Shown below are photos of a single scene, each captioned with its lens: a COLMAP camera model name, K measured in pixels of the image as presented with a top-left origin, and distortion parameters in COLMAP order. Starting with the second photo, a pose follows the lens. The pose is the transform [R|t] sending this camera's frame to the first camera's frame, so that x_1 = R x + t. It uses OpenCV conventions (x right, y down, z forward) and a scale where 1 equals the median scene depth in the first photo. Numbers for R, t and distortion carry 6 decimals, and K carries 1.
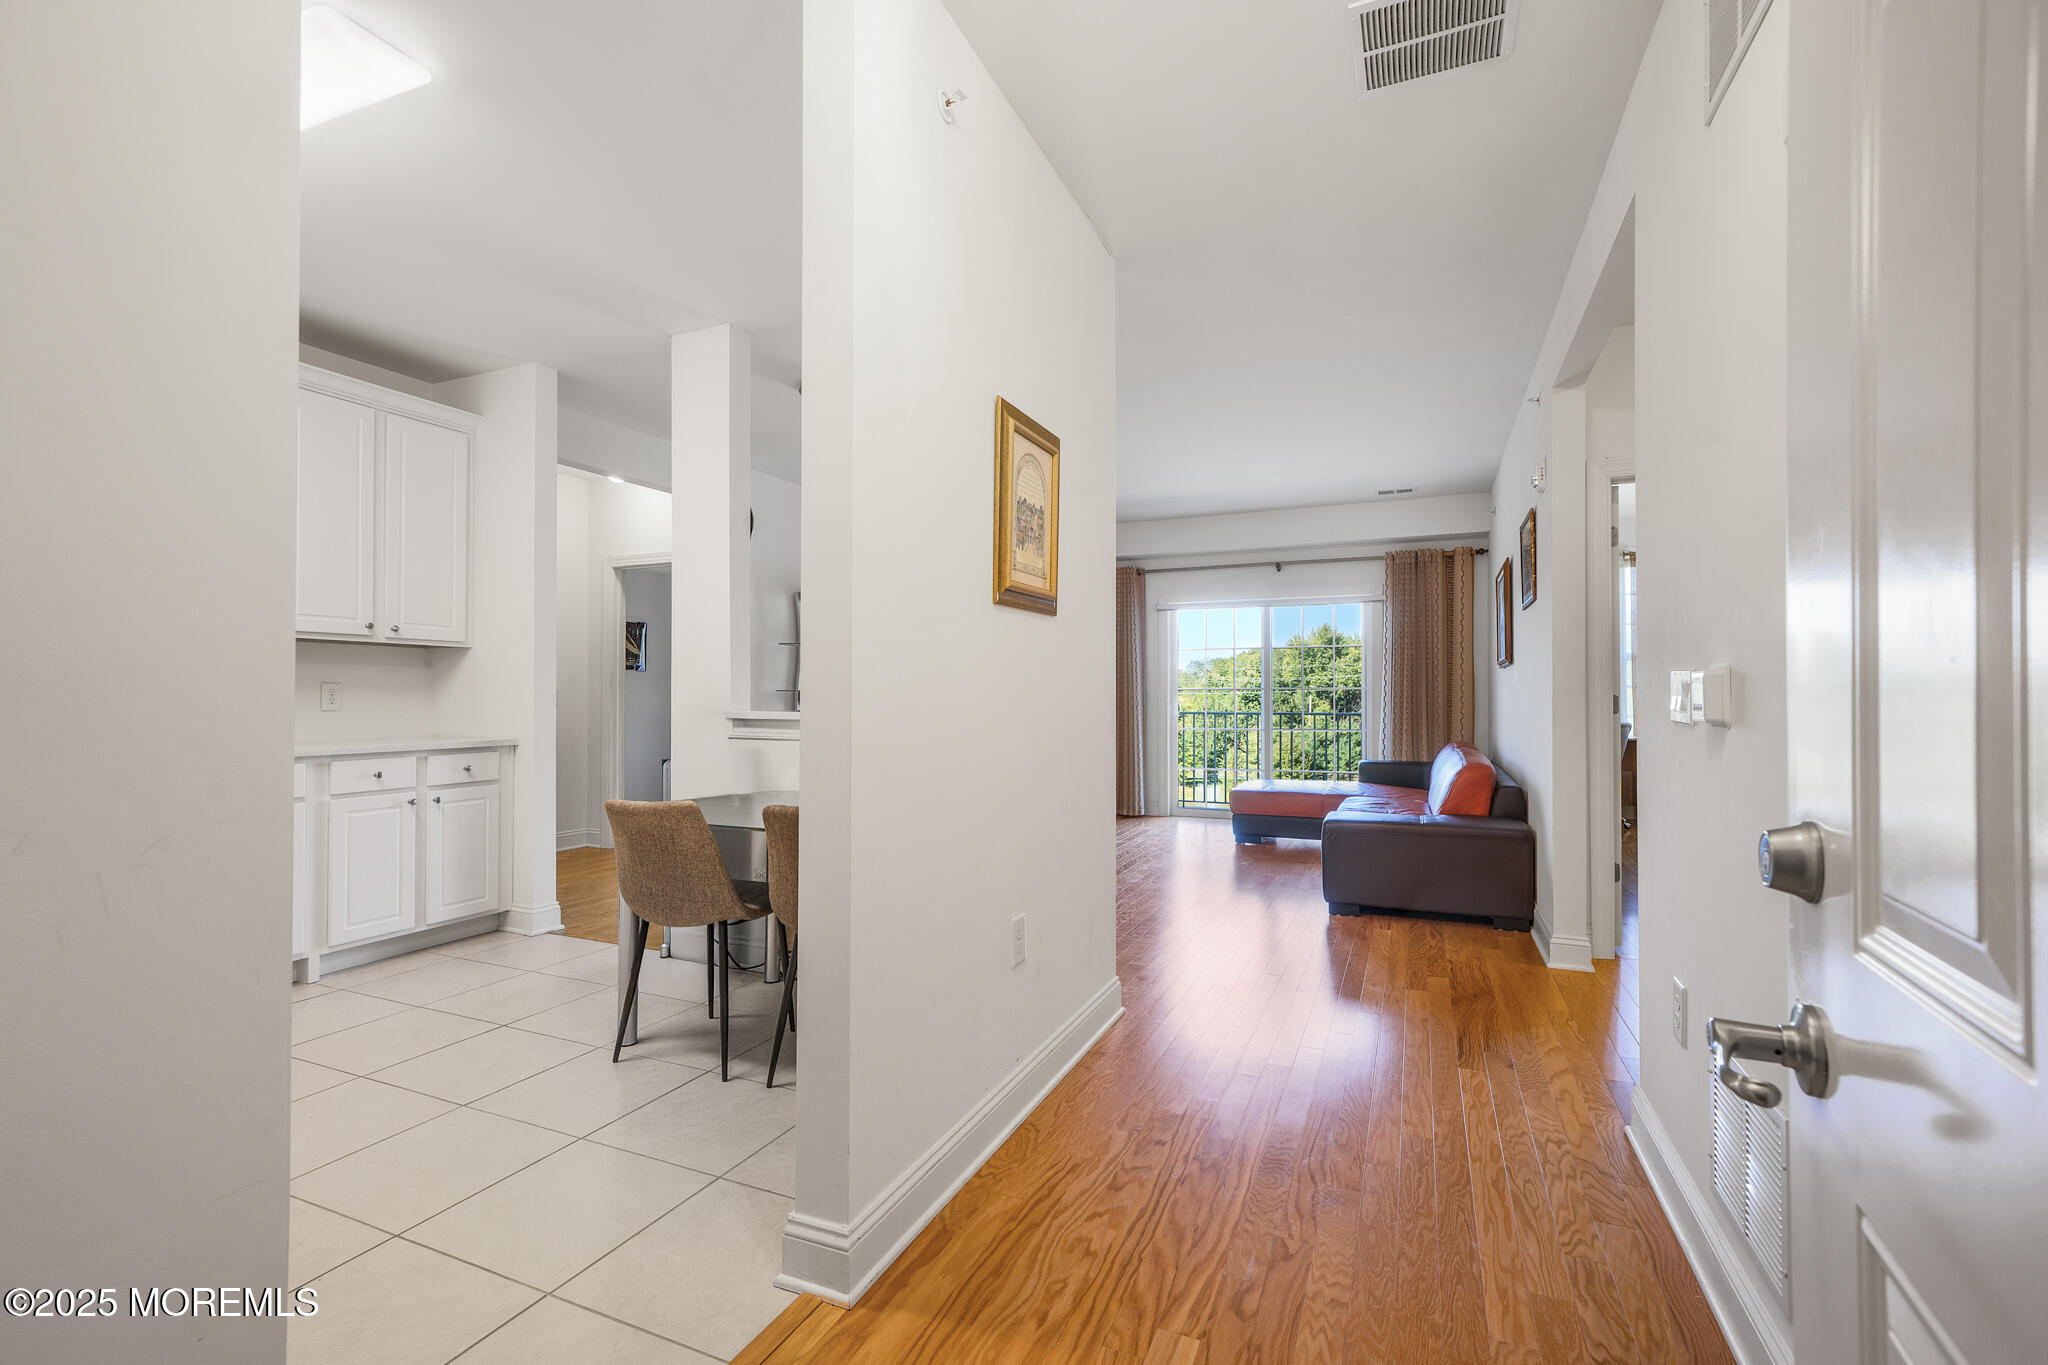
lens RADIAL K [[892.8, 0, 1020.0], [0, 892.8, 682.6], [0, 0, 1]] dist [0.008332, 0.001168]
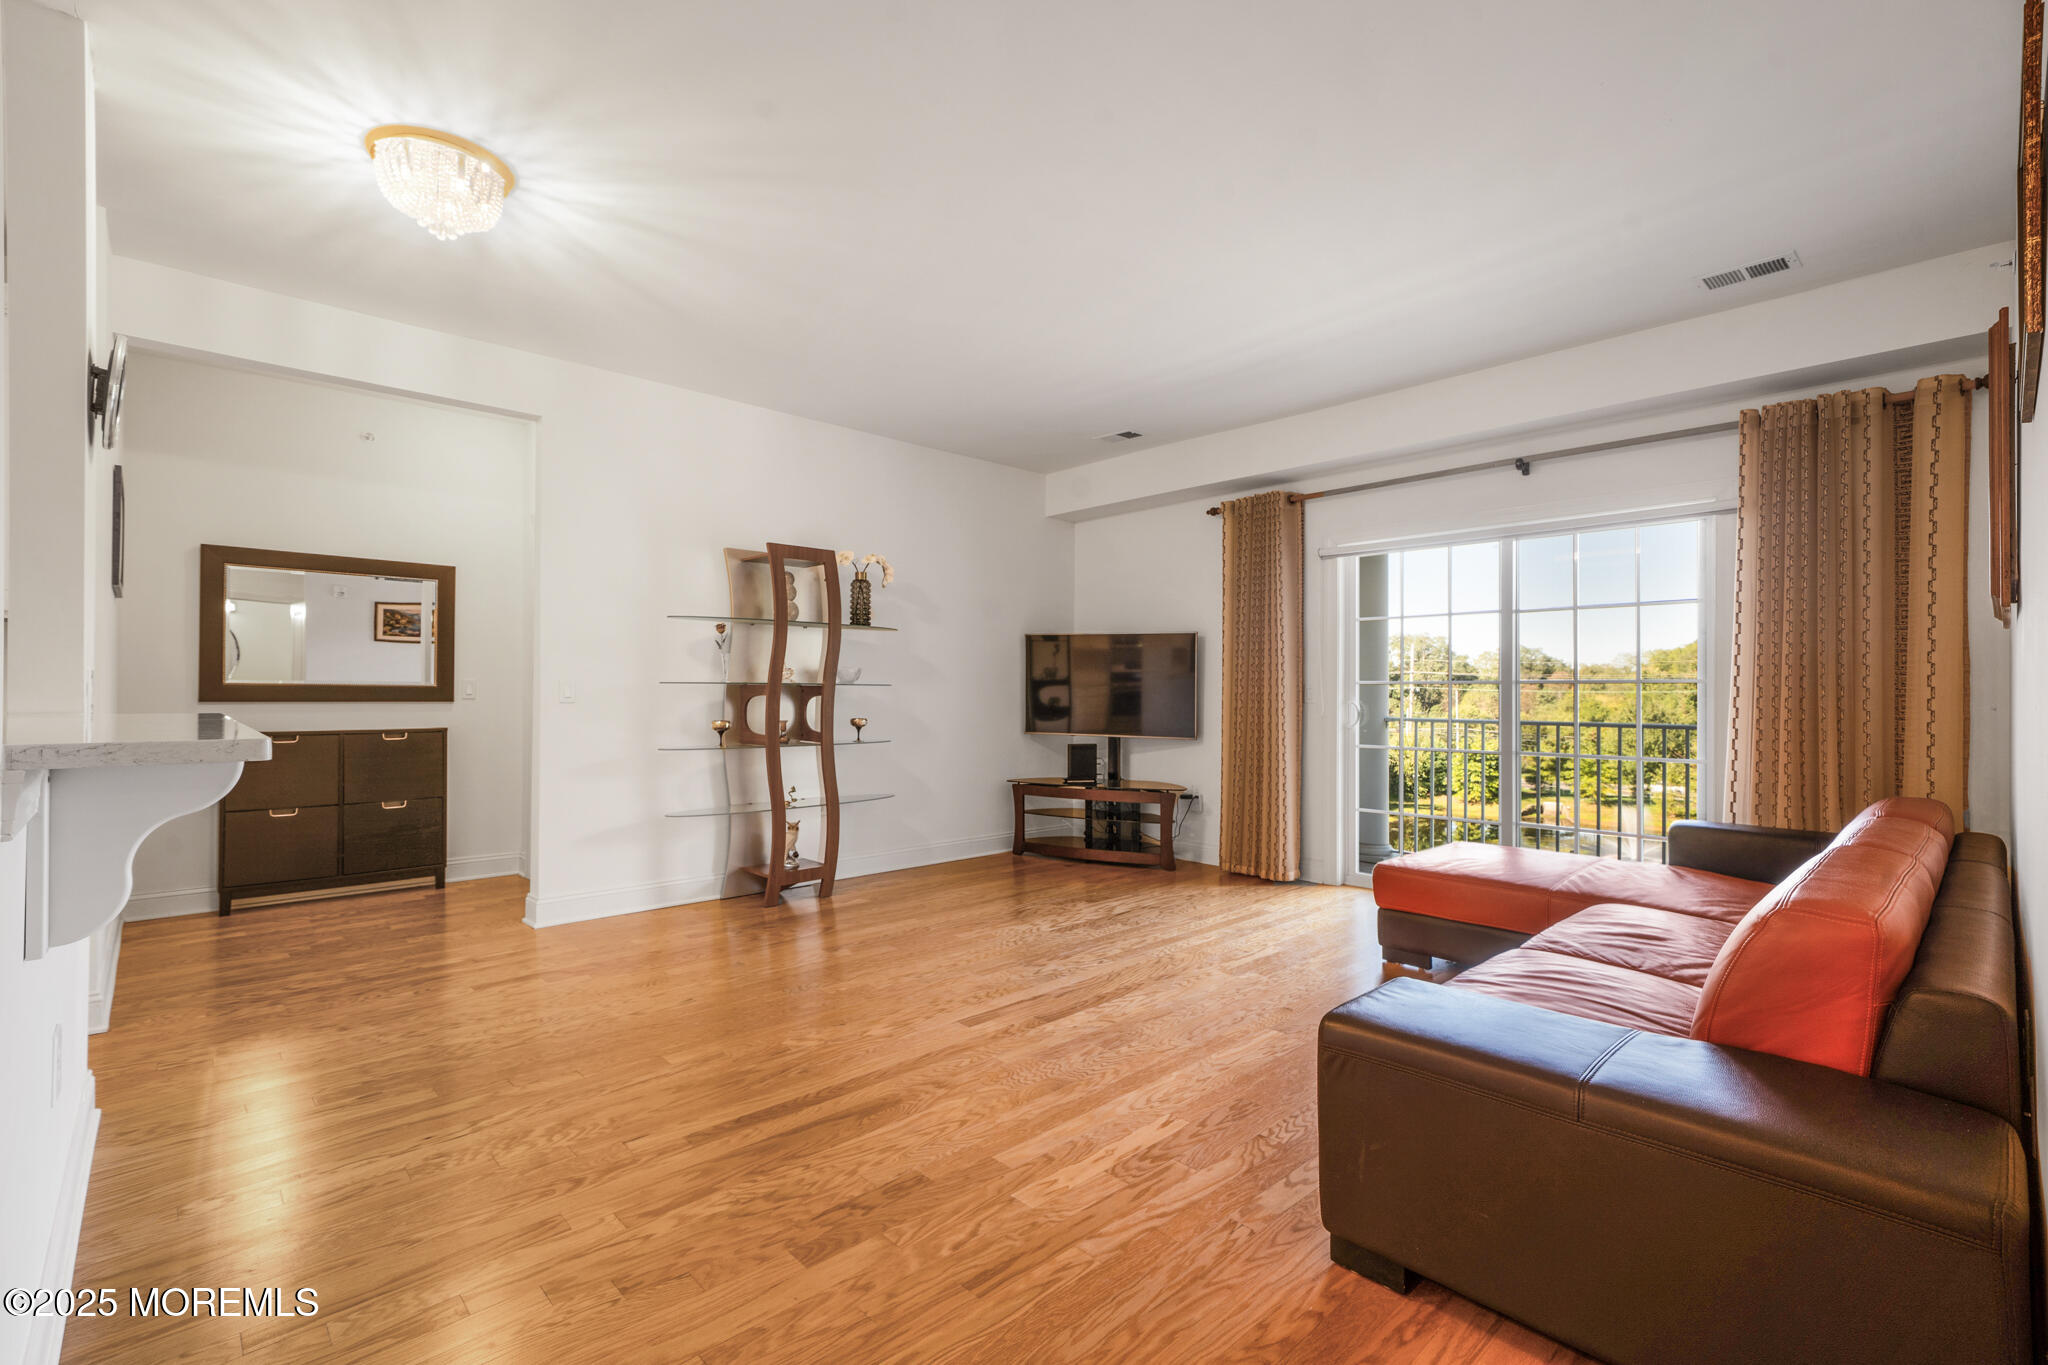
lens RADIAL K [[919.0, 0, 1024.0], [0, 919.0, 682.5], [0, 0, 1]] dist [0.010268, 0.000124]
pose [[0.926304, 0.000114, -0.376778, 0.418241], [0.000921, 0.999996, 0.002566, 0.009842], [0.376777, -0.002724, 0.926300, 0.653802]]
